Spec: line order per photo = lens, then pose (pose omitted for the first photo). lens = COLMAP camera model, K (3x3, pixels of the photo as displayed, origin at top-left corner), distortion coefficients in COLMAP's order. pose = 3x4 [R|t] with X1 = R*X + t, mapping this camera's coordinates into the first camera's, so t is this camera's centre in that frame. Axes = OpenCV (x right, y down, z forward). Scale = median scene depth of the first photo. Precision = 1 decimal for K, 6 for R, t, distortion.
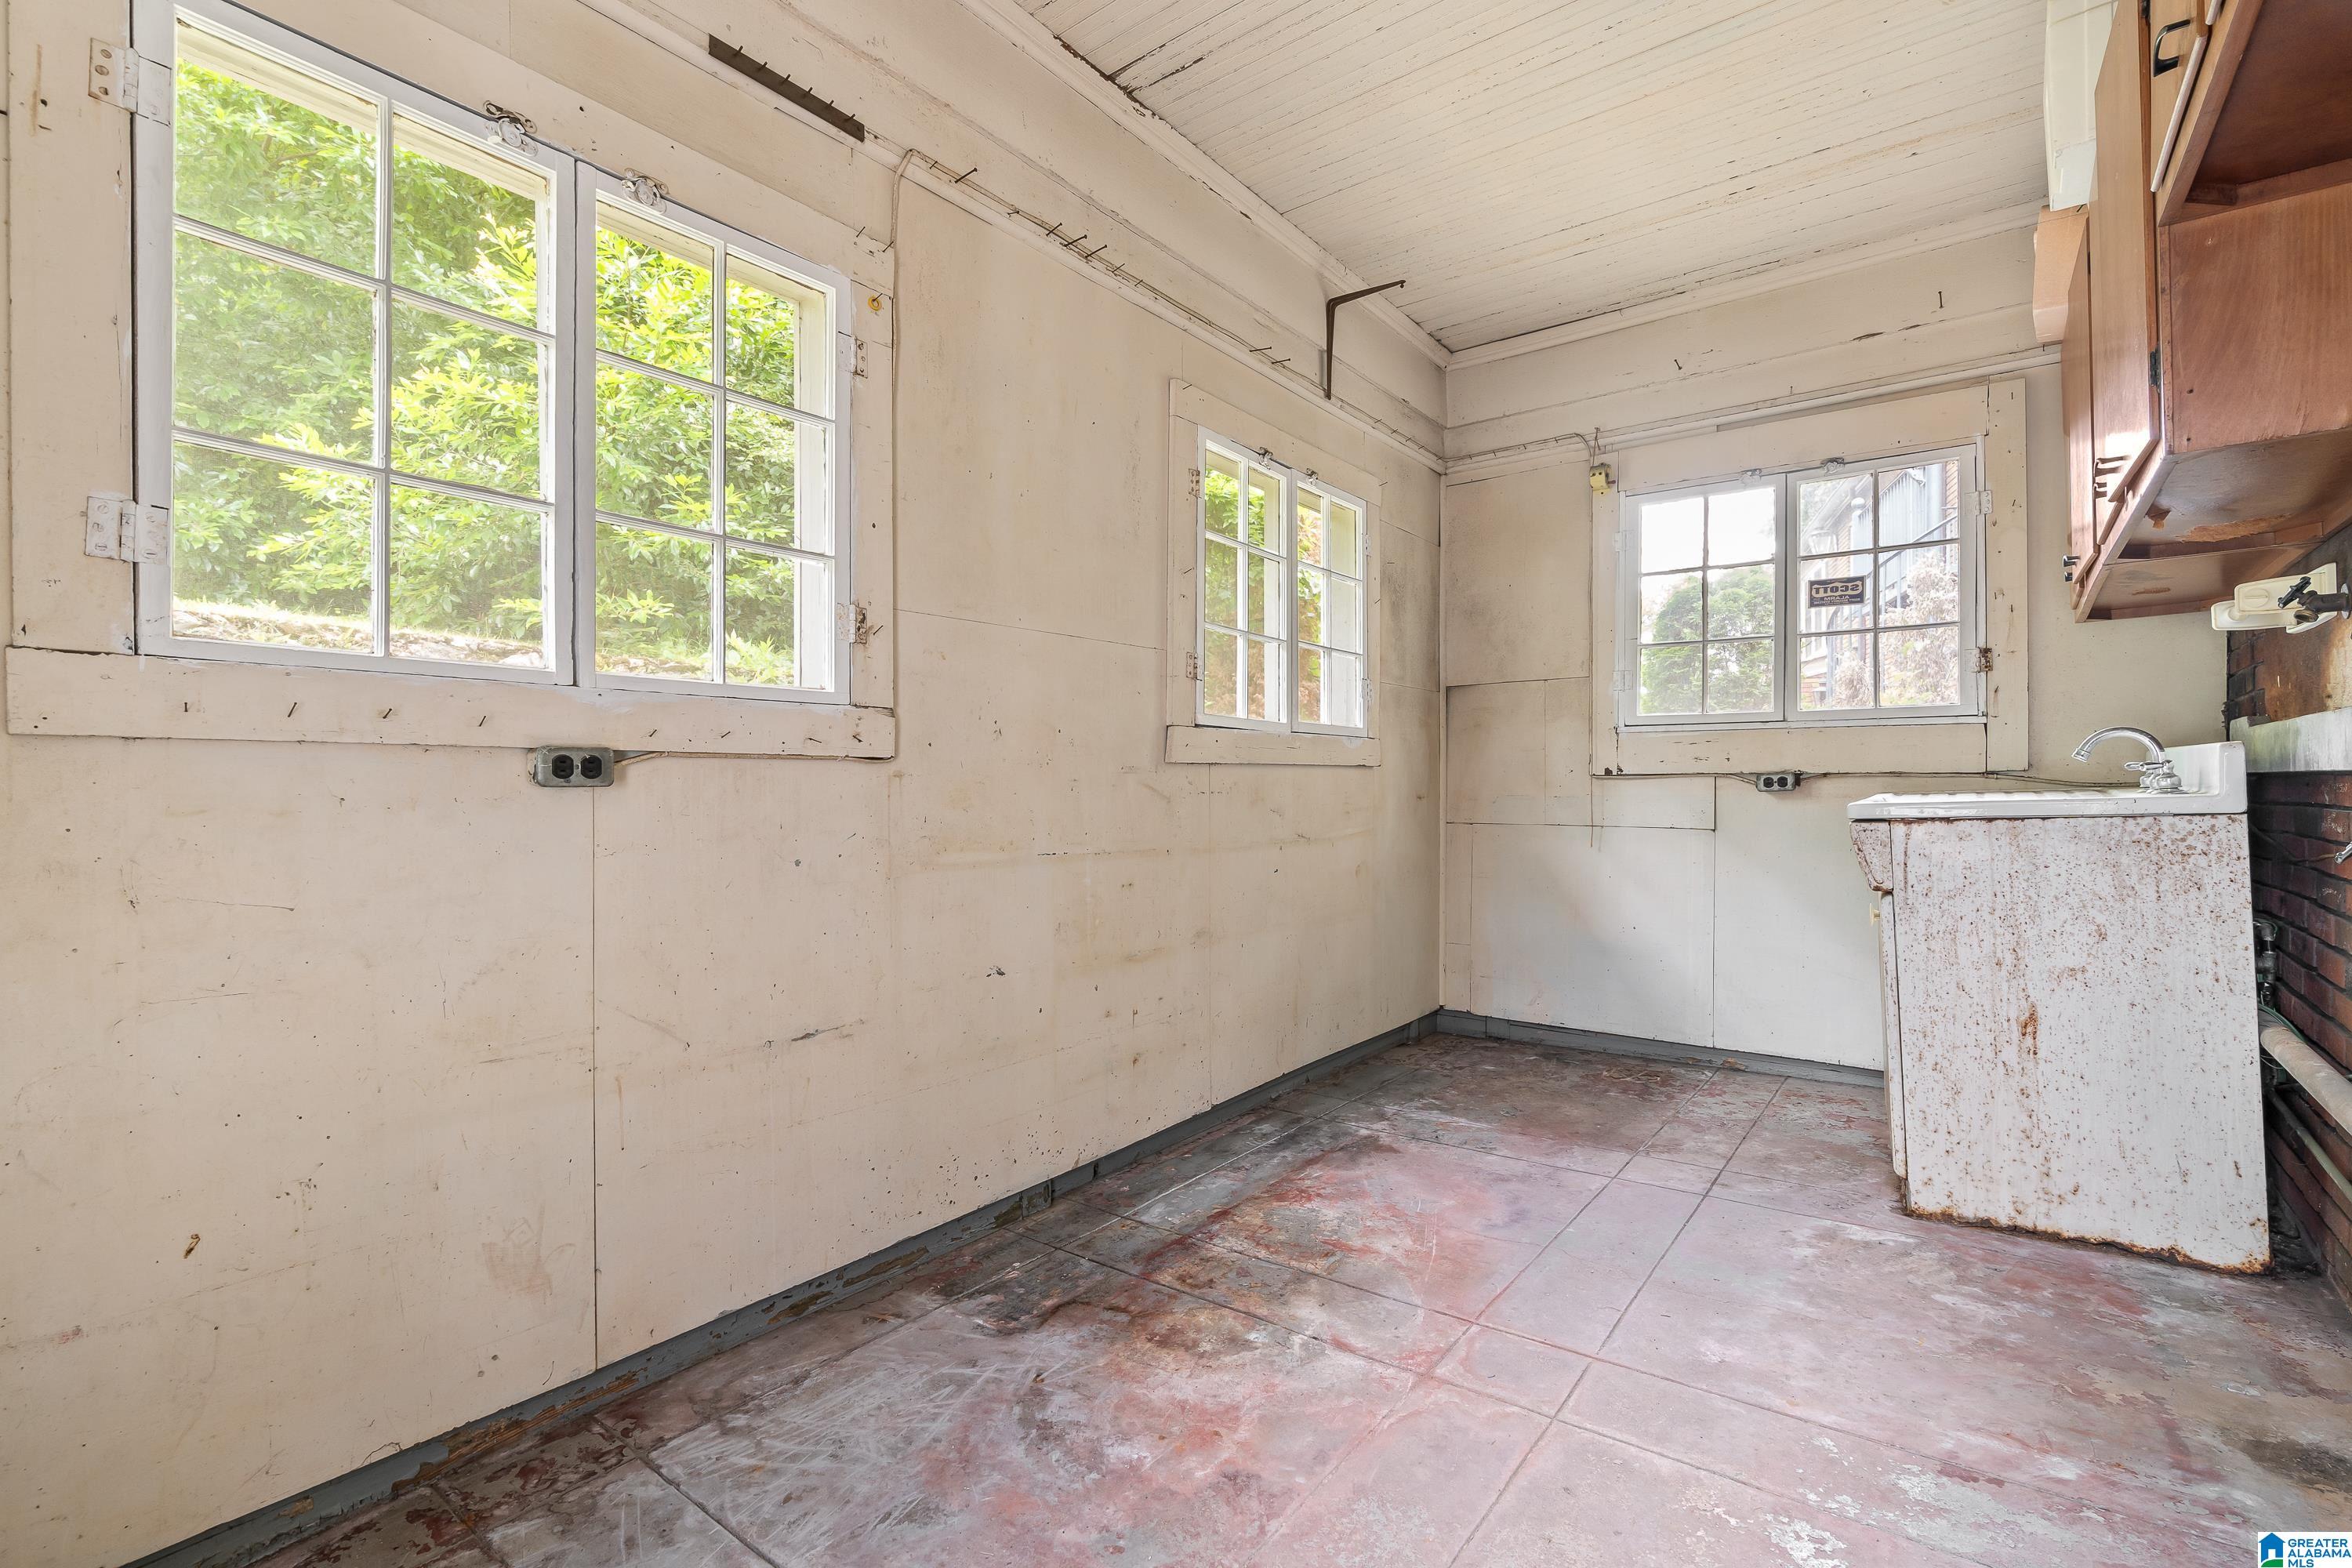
lens RADIAL K [[1059.9, 0, 1176.0], [0, 1059.9, 784.0], [0, 0, 1]] dist [-0.010045, 0.000872]
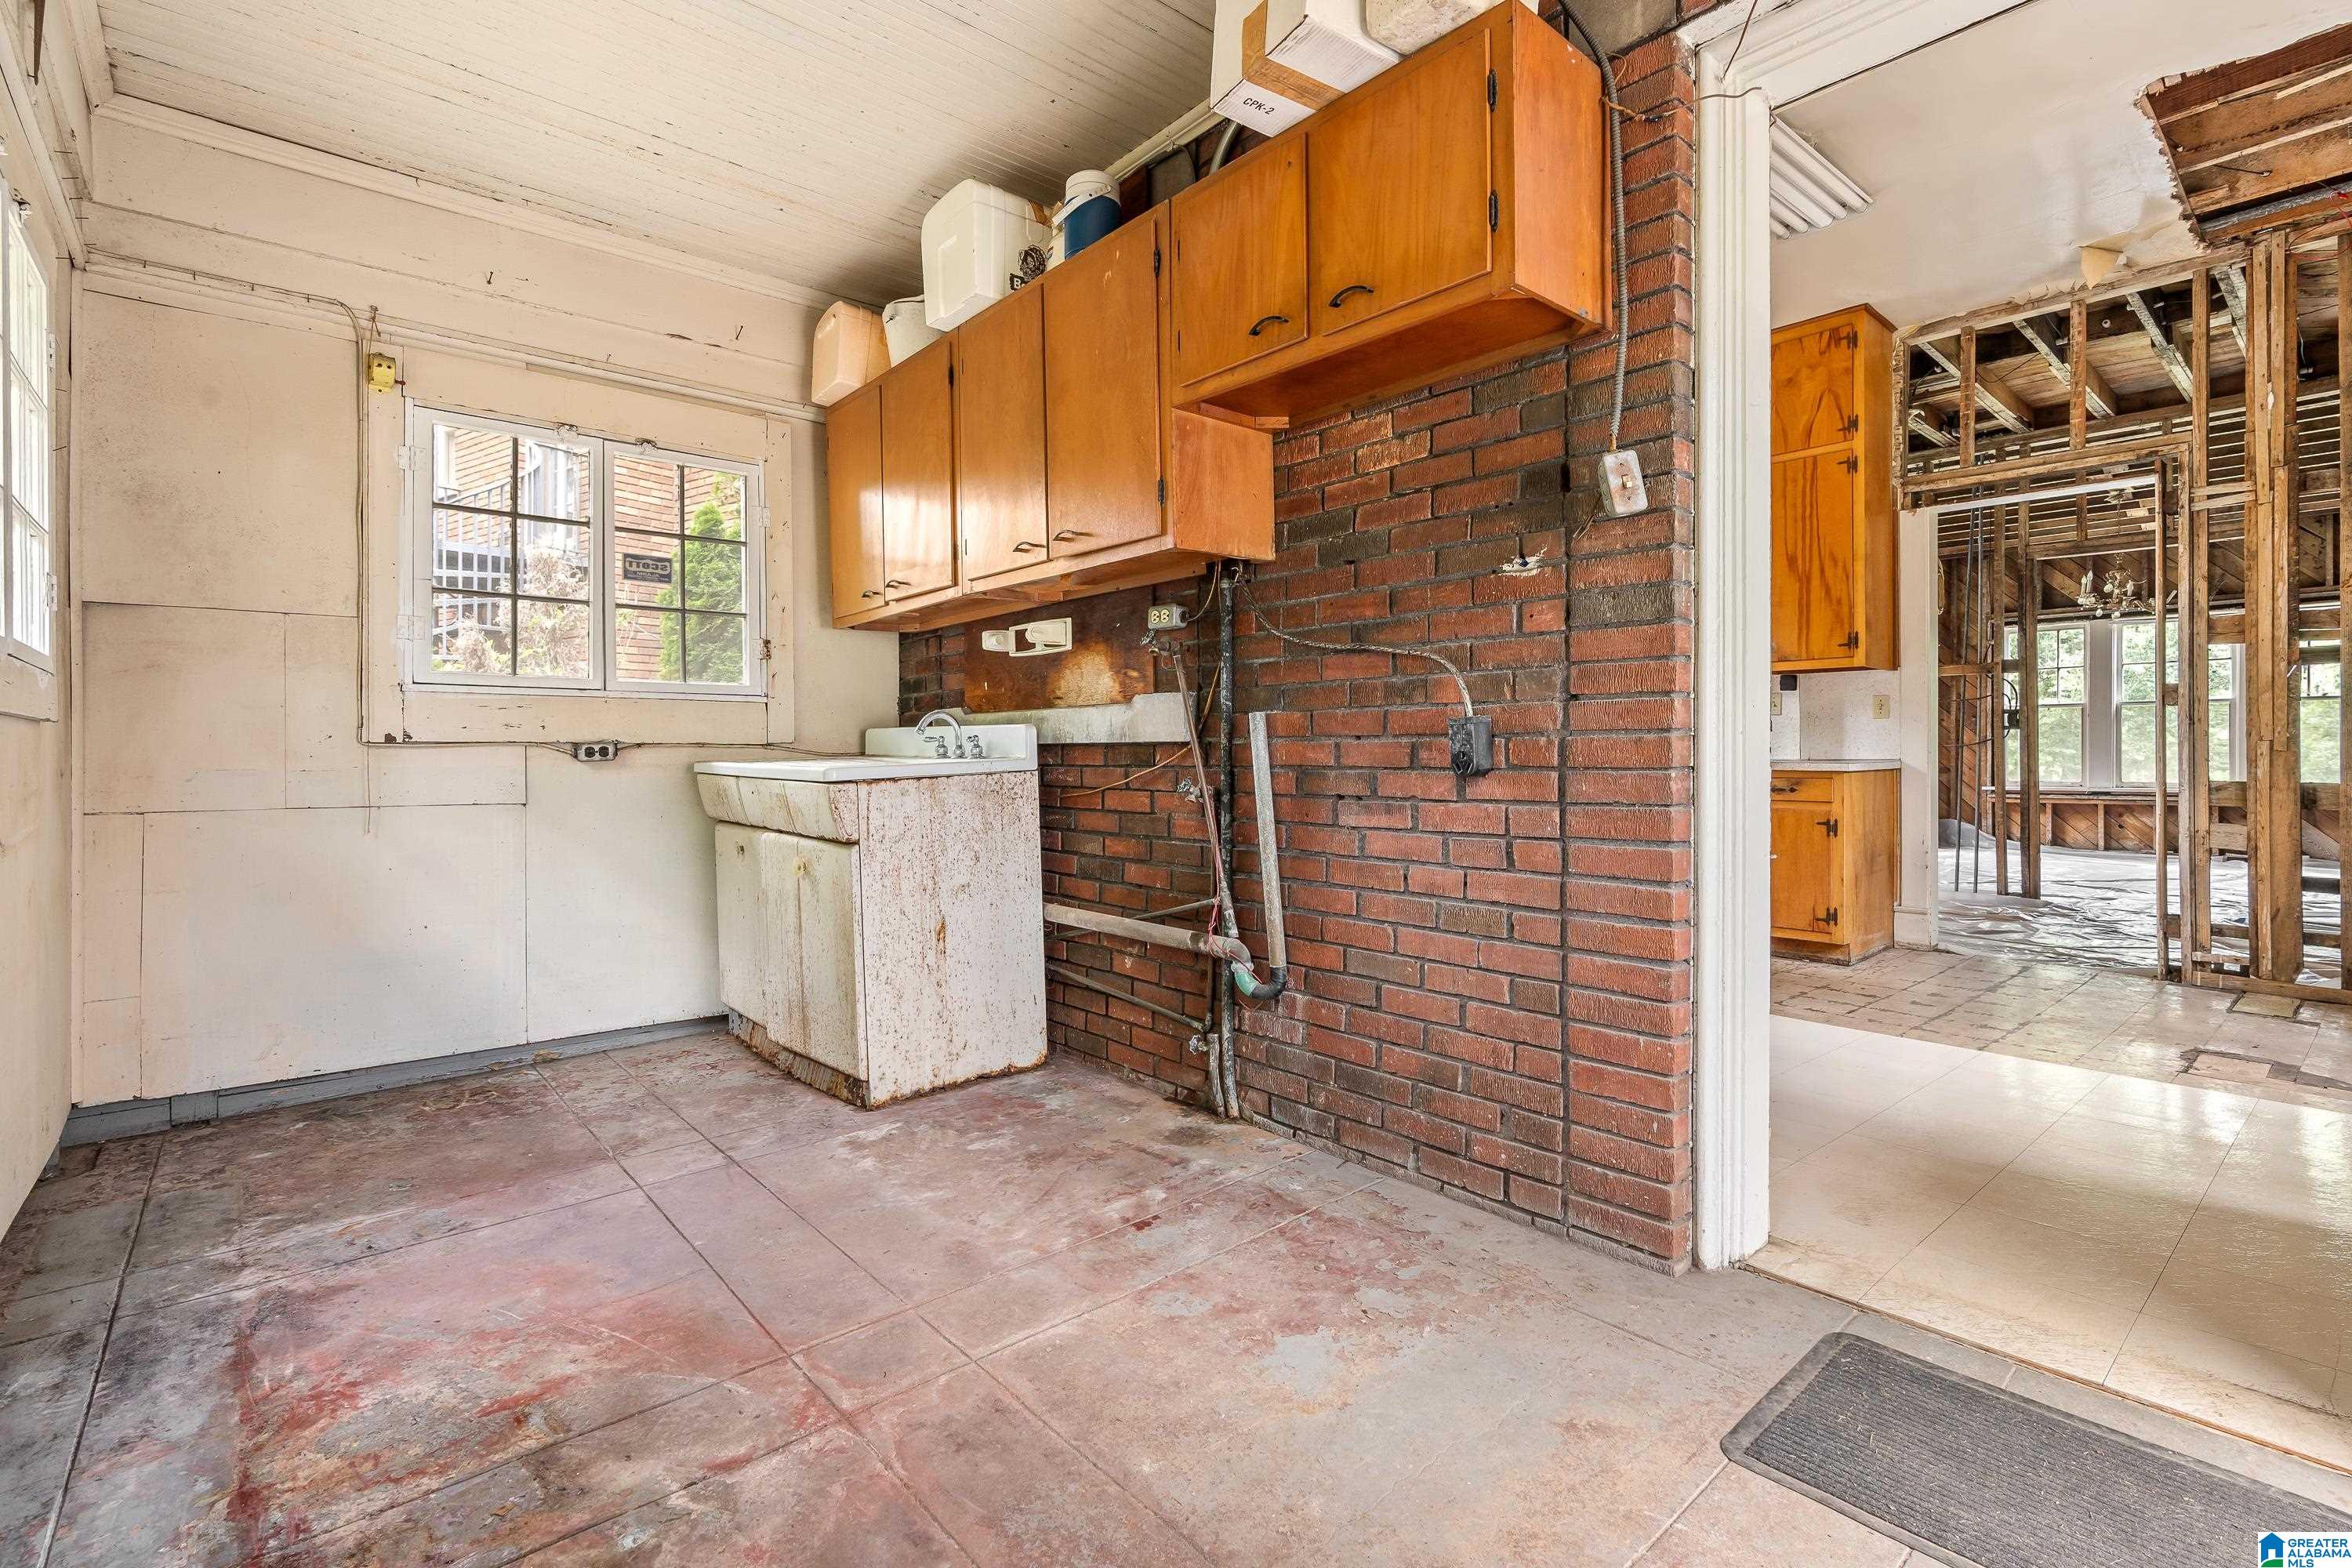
lens RADIAL K [[1070.2, 0, 1176.4], [0, 1070.2, 754.2], [0, 0, 1]] dist [-0.008013, 0.000952]
pose [[0.207143, 0.005205, 0.978297, -0.404283], [0.004130, 0.999972, -0.006195, 0.012307], [-0.978302, 0.005324, 0.207115, 0.384339]]
